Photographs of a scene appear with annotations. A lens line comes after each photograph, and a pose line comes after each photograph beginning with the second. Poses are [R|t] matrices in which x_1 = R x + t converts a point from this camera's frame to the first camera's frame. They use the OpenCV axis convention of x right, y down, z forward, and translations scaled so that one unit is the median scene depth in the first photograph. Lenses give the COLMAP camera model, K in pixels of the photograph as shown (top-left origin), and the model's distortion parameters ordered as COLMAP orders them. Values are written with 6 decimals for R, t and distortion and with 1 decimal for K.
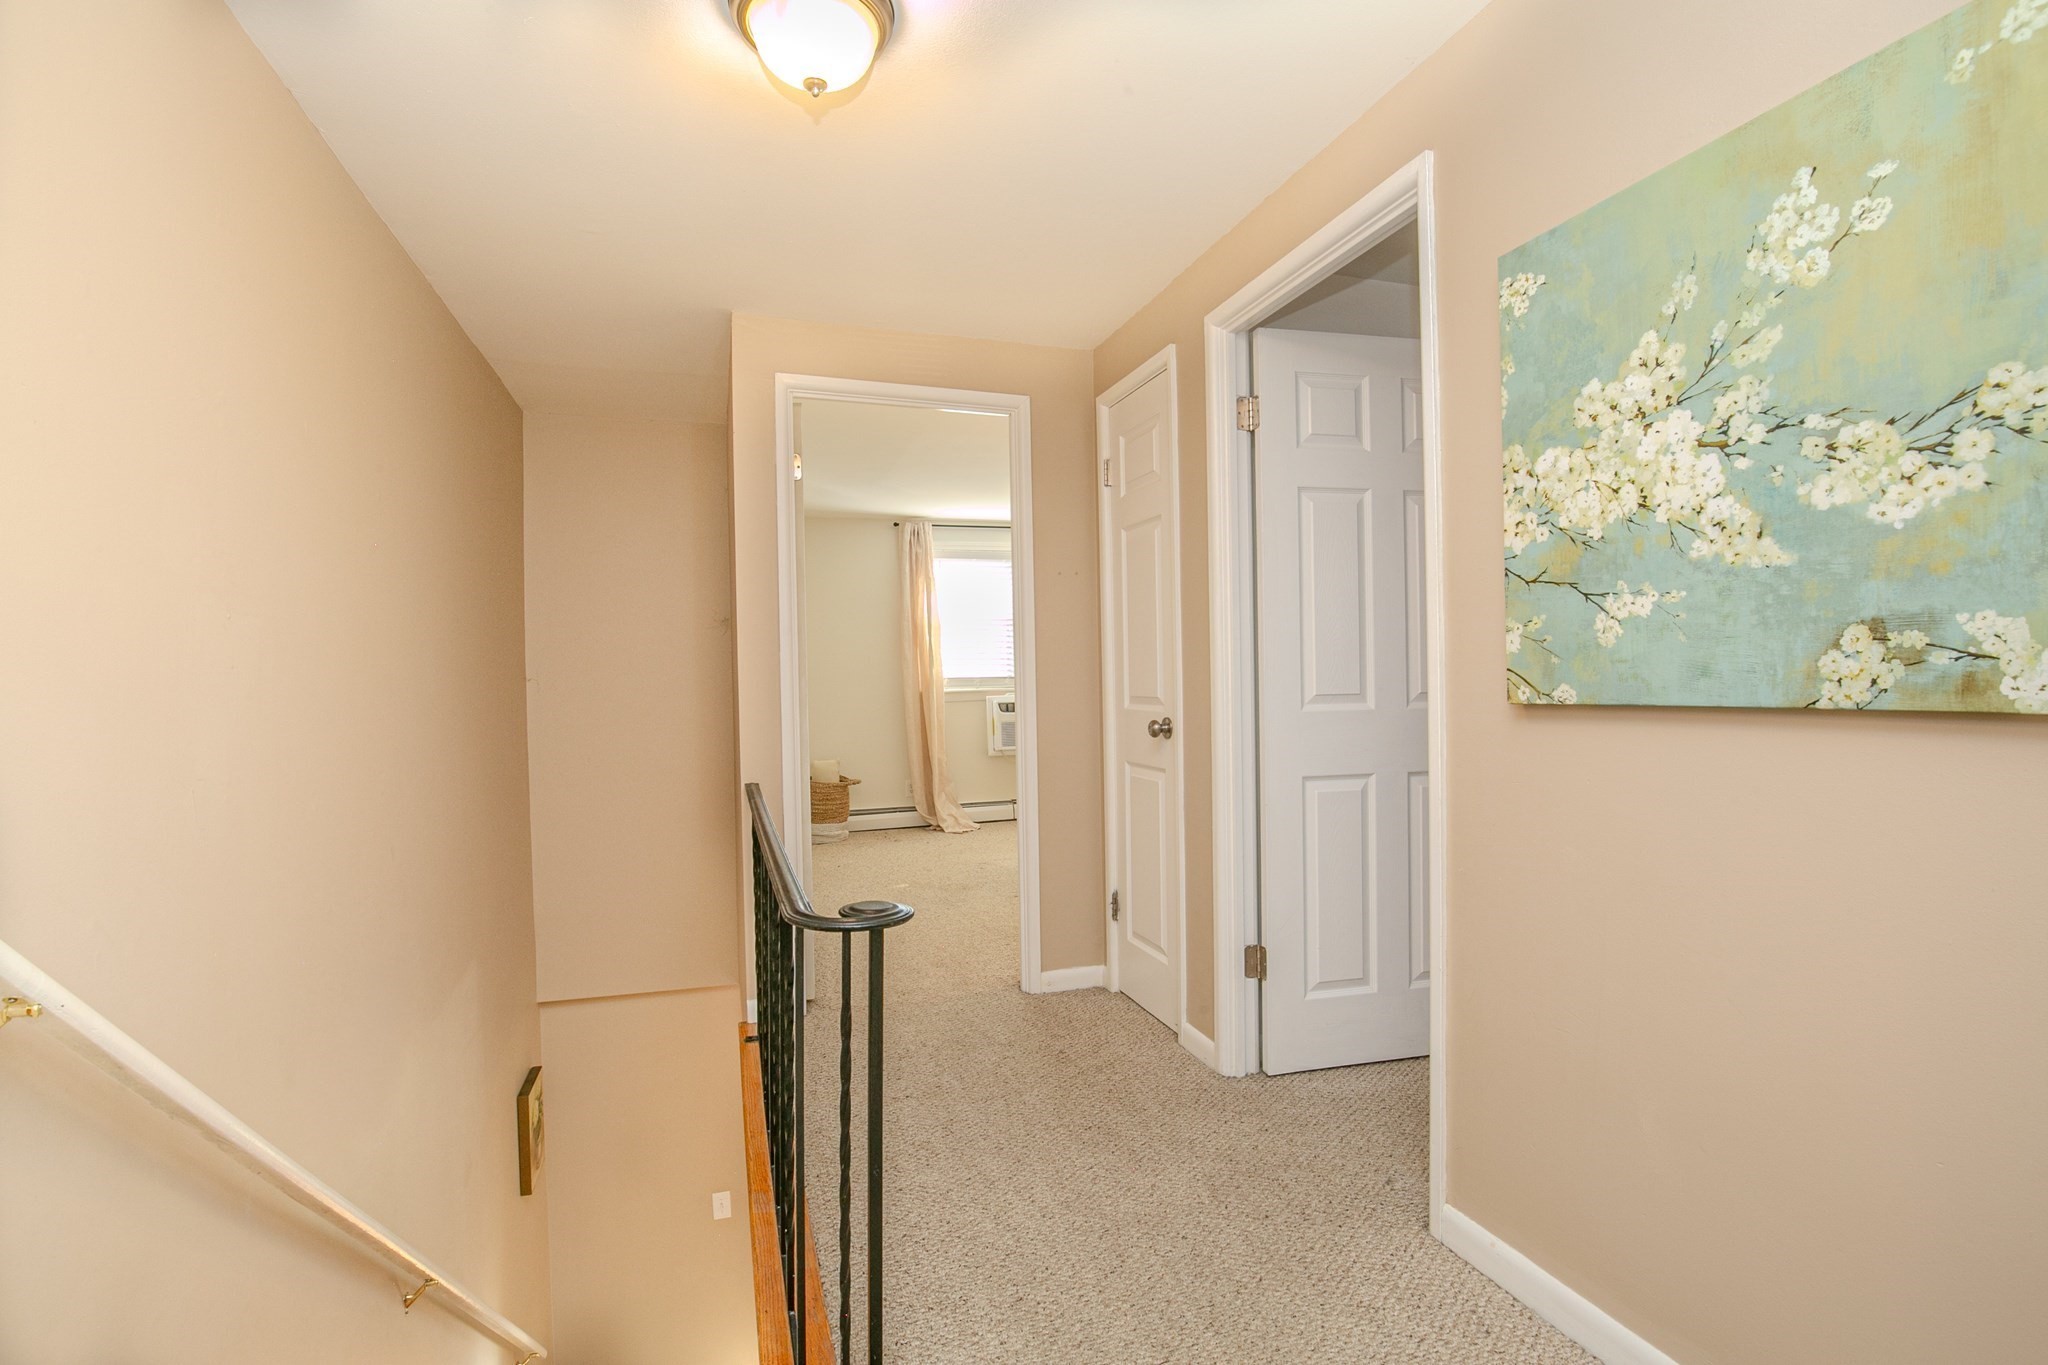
lens RADIAL K [[944.4, 0, 1015.2], [0, 944.4, 683.0], [0, 0, 1]] dist [-0.022736, 0.000361]
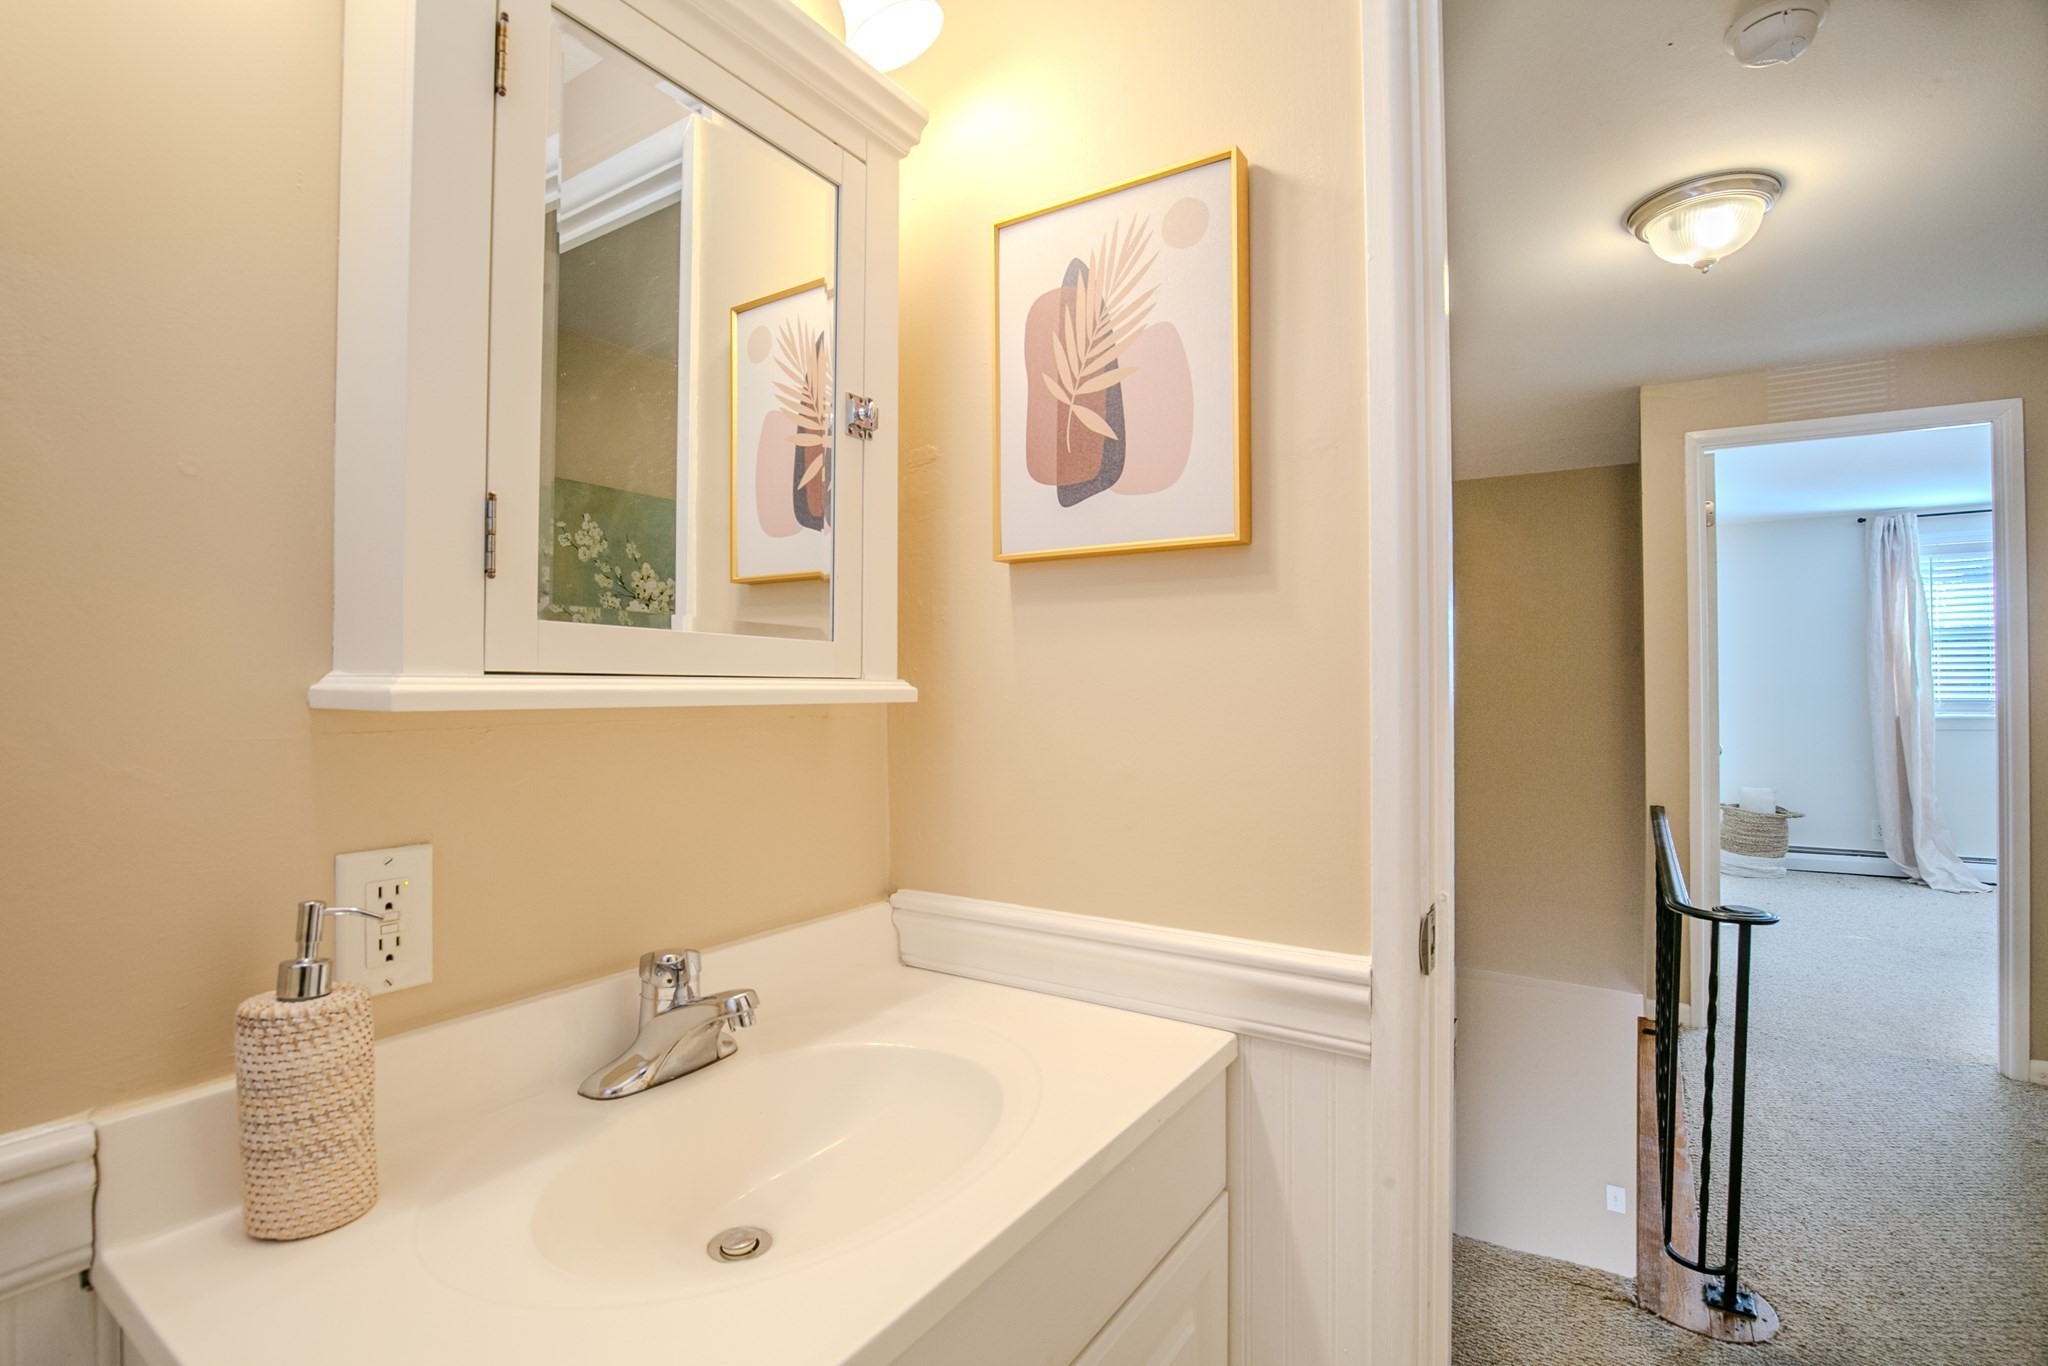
lens RADIAL K [[944.4, 0, 1012.0], [0, 944.4, 682.4], [0, 0, 1]] dist [-0.022736, 0.000361]
pose [[0.629791, 0.012218, -0.776668, 0.043806], [-0.011899, 0.999911, 0.006081, -0.017052], [0.776673, 0.005412, 0.629881, -0.131082]]
